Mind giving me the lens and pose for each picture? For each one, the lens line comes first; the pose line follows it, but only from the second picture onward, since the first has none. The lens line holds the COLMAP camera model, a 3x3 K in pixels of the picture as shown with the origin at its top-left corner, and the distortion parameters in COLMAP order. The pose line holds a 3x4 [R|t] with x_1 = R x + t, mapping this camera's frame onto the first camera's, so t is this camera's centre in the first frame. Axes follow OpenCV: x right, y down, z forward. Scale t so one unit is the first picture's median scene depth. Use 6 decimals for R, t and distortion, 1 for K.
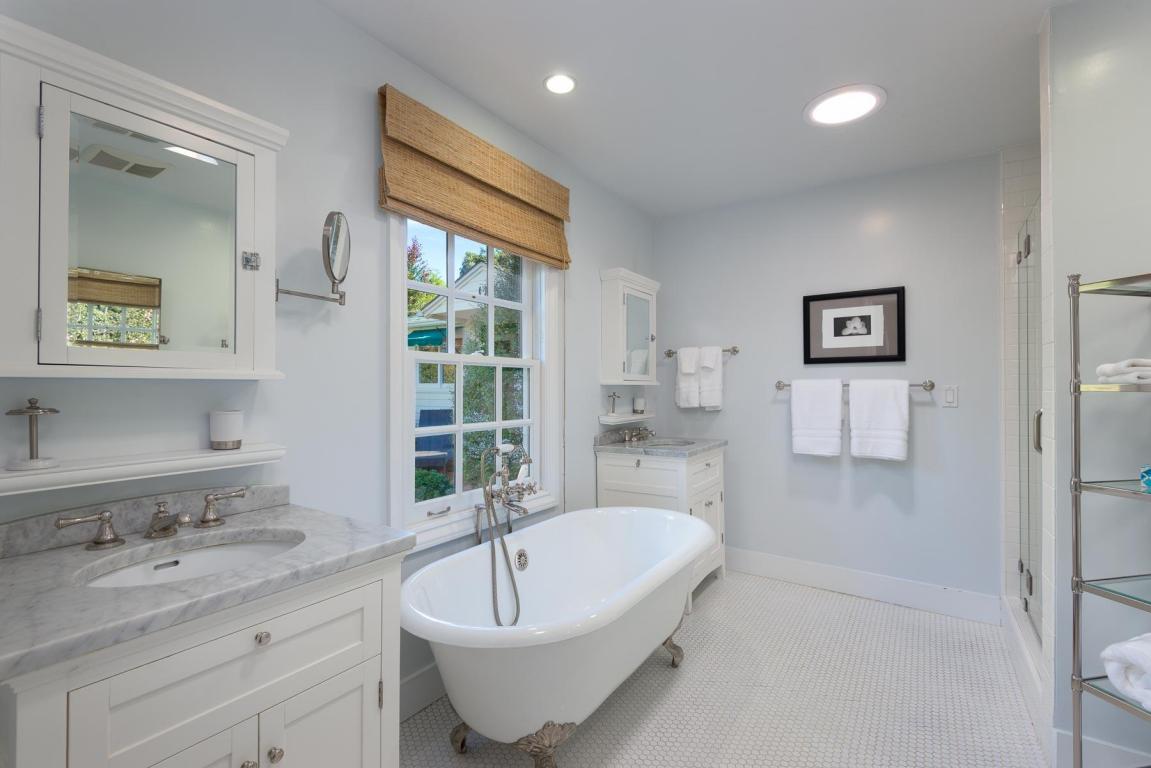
lens RADIAL K [[524.4, 0, 575.5], [0, 524.4, 384.0], [0, 0, 1]] dist [0.018581, 0.000026]
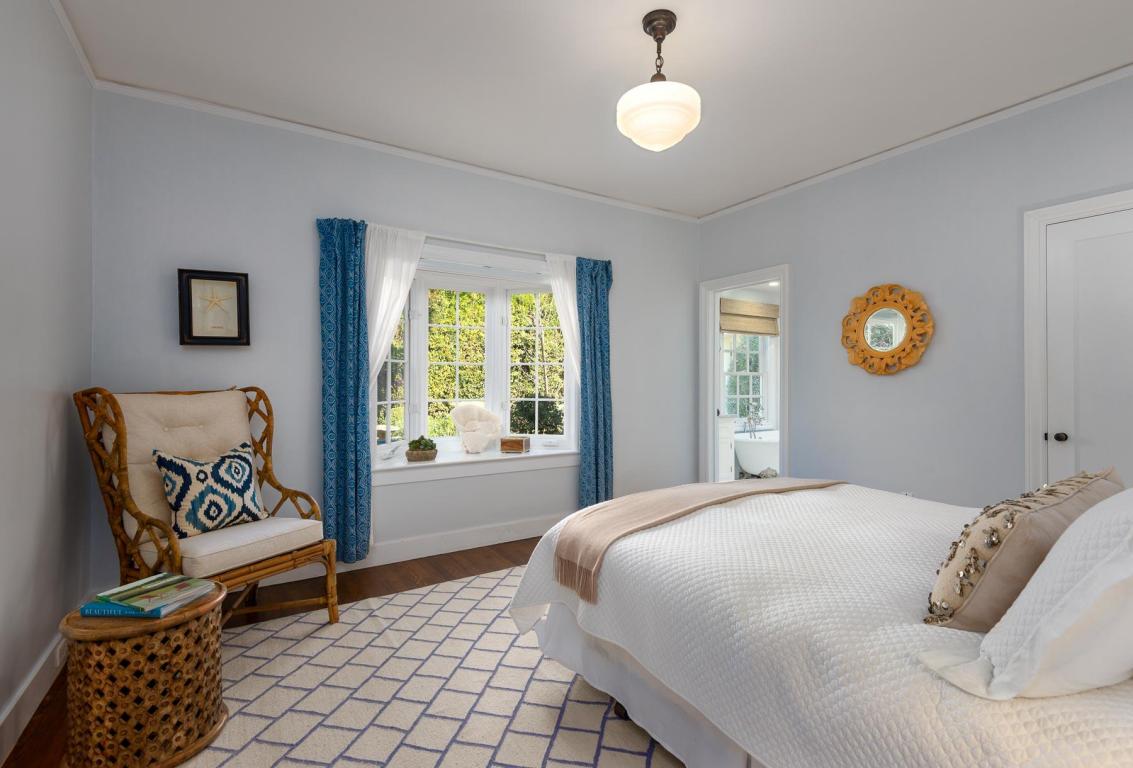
lens RADIAL K [[529.8, 0, 566.5], [0, 529.8, 384.0], [0, 0, 1]] dist [0.000322, 0.000008]
pose [[0.906290, -0.001006, -0.422656, 0.163641], [0.004257, 0.999968, 0.006748, -0.012810], [0.422635, -0.007915, 0.906265, -2.050414]]
